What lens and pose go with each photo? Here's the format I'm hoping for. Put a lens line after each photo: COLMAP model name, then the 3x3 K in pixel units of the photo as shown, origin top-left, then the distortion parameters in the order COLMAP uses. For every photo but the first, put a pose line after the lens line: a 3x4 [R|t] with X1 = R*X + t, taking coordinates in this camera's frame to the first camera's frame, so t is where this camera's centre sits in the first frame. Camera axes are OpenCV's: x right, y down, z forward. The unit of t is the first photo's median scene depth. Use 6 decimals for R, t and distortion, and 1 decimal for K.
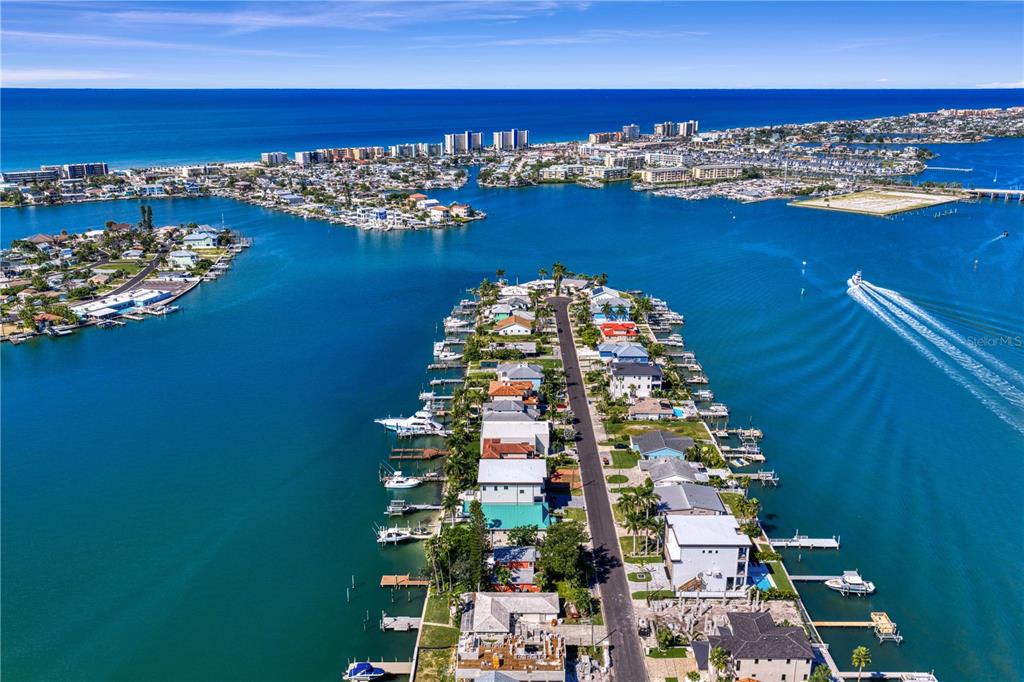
lens RADIAL K [[832.1, 0, 512.8], [0, 832.1, 336.7], [0, 0, 1]] dist [0.041983, -0.055615]
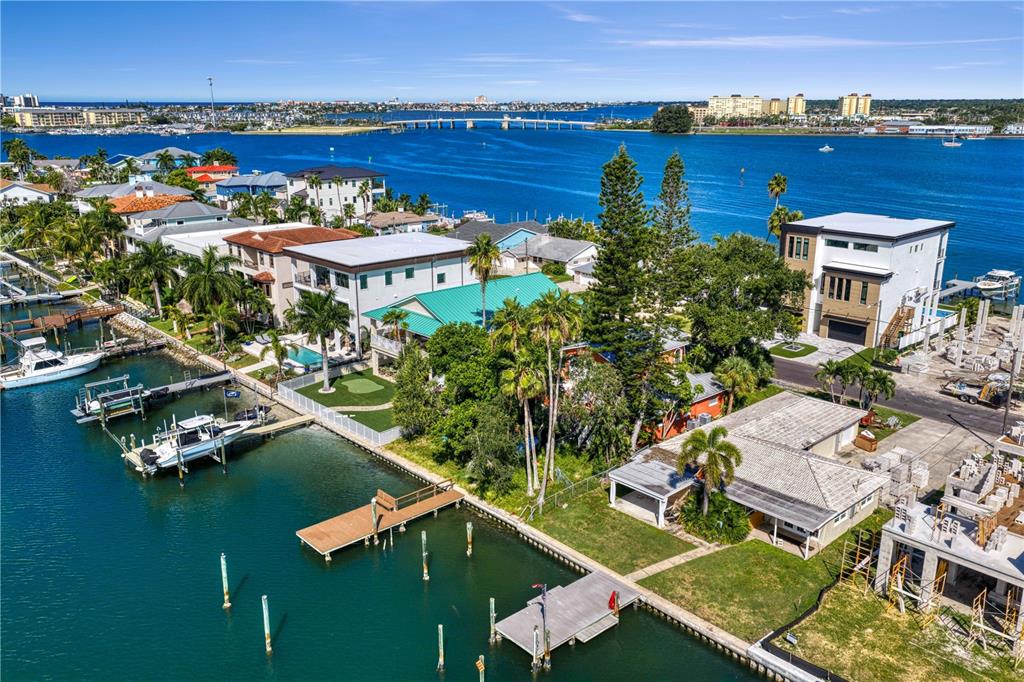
lens RADIAL K [[832.1, 0, 514.6], [0, 832.1, 345.3], [0, 0, 1]] dist [0.041983, -0.055615]
pose [[0.731016, -0.190506, 0.655228, -0.261308], [0.194361, 0.978592, 0.067682, 0.213653], [-0.654095, 0.077874, 0.752393, 0.716510]]
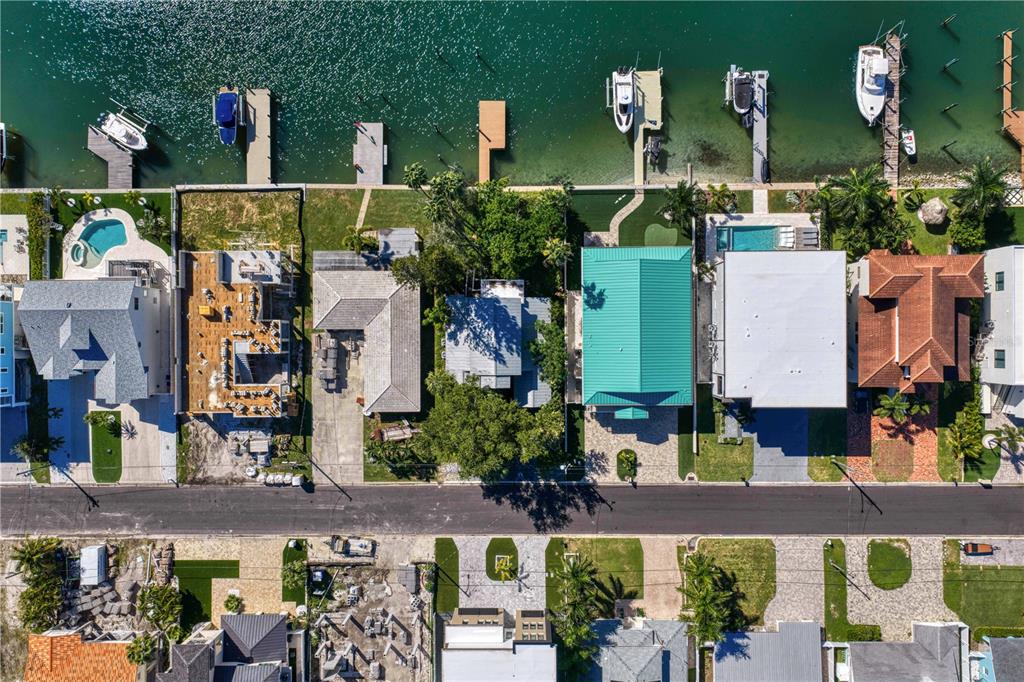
lens RADIAL K [[832.1, 0, 505.4], [0, 832.1, 341.4], [0, 0, 1]] dist [0.041983, -0.055615]
pose [[0.008567, 0.999959, -0.002934, 0.006809], [-0.272209, 0.005155, 0.962224, -0.243525], [0.962200, -0.007444, 0.272242, 0.816764]]
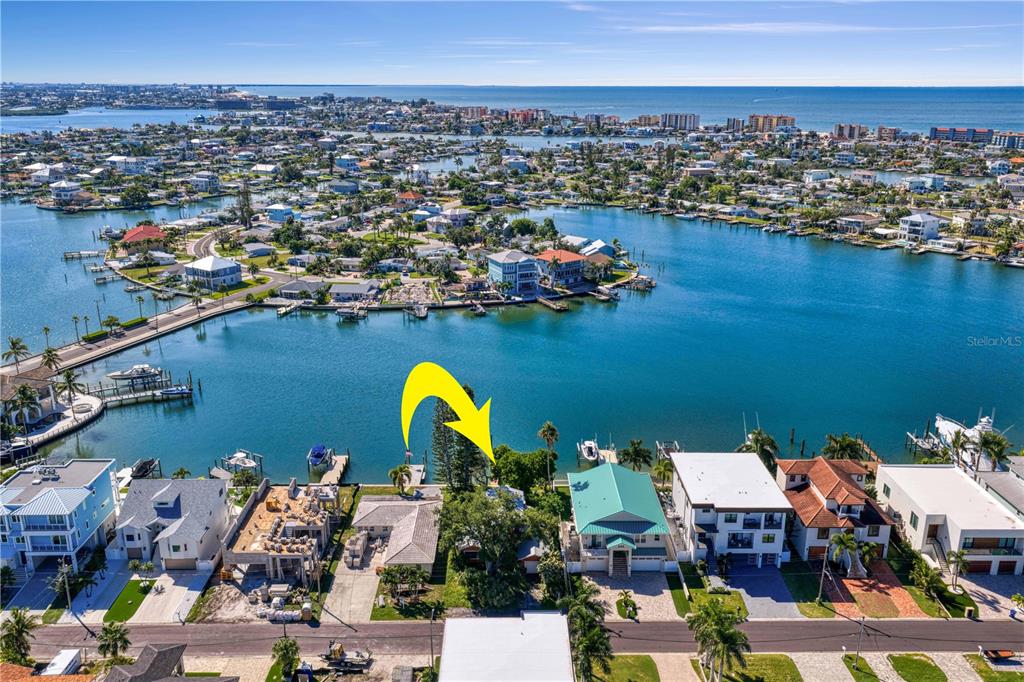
lens RADIAL K [[832.1, 0, 513.7], [0, 832.1, 339.4], [0, 0, 1]] dist [0.041983, -0.055615]
pose [[0.013659, 0.295600, -0.955214, 0.566744], [-0.289645, 0.915515, 0.279173, -0.047547], [0.957037, 0.272860, 0.098125, 0.860890]]
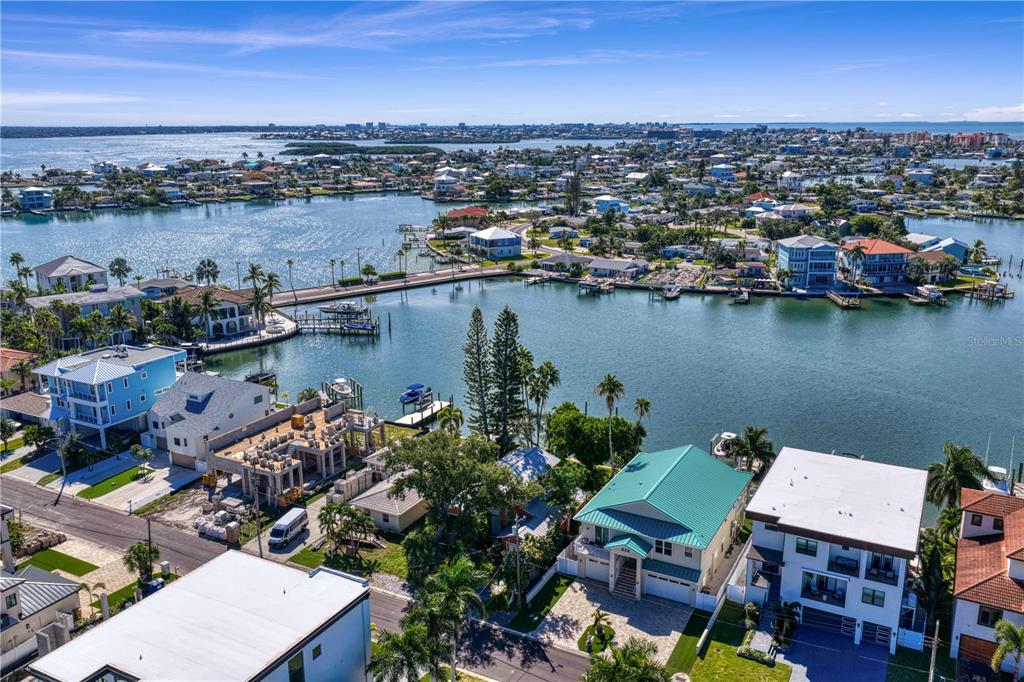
lens RADIAL K [[832.1, 0, 515.1], [0, 832.1, 336.4], [0, 0, 1]] dist [0.041983, -0.055615]
pose [[-0.469774, 0.223857, -0.853932, 0.386994], [-0.246312, 0.895661, 0.370300, 0.005640], [0.847728, 0.384291, -0.365619, 1.090587]]
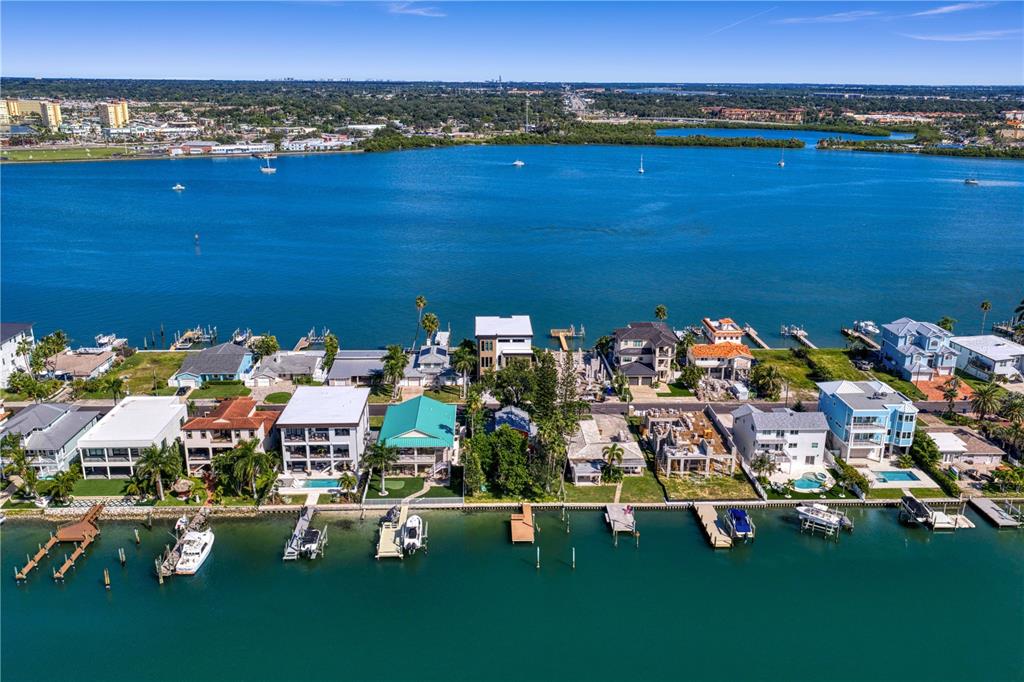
lens RADIAL K [[832.1, 0, 516.5], [0, 832.1, 342.7], [0, 0, 1]] dist [0.041983, -0.055615]
pose [[-0.049234, -0.300050, 0.952652, -0.711392], [0.277746, 0.912075, 0.301624, -0.052673], [-0.959392, 0.279445, 0.038432, 0.895564]]
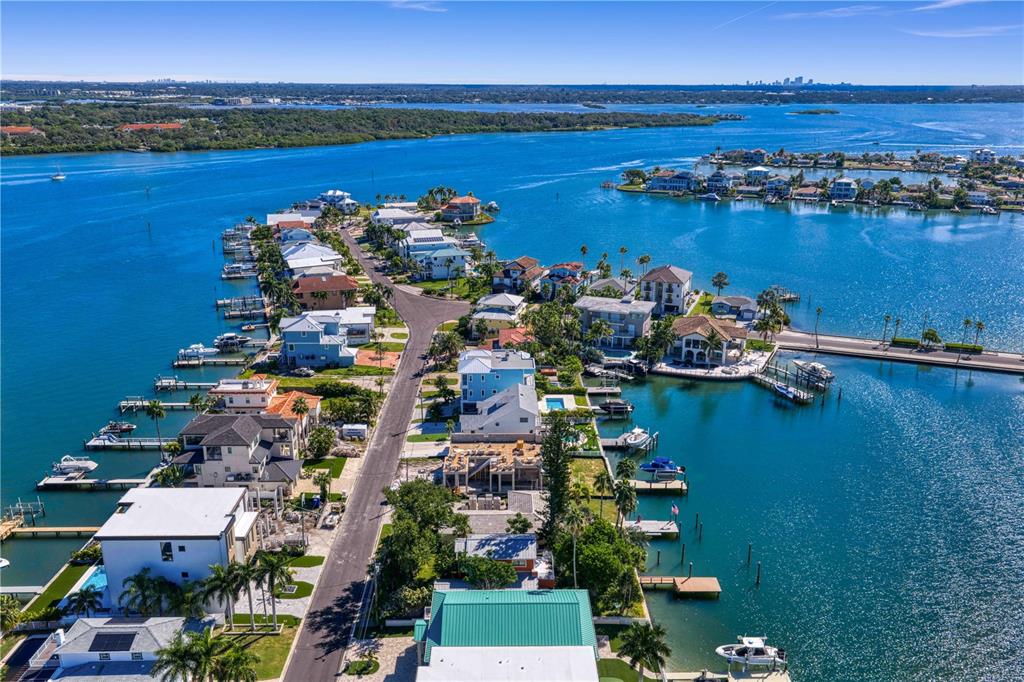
lens RADIAL K [[832.1, 0, 518.7], [0, 832.1, 346.1], [0, 0, 1]] dist [0.041983, -0.055615]
pose [[-0.999737, 0.003842, -0.022589, 0.002564], [-0.009534, 0.826710, 0.562548, -0.187714], [0.020836, 0.562615, -0.826456, 1.344363]]
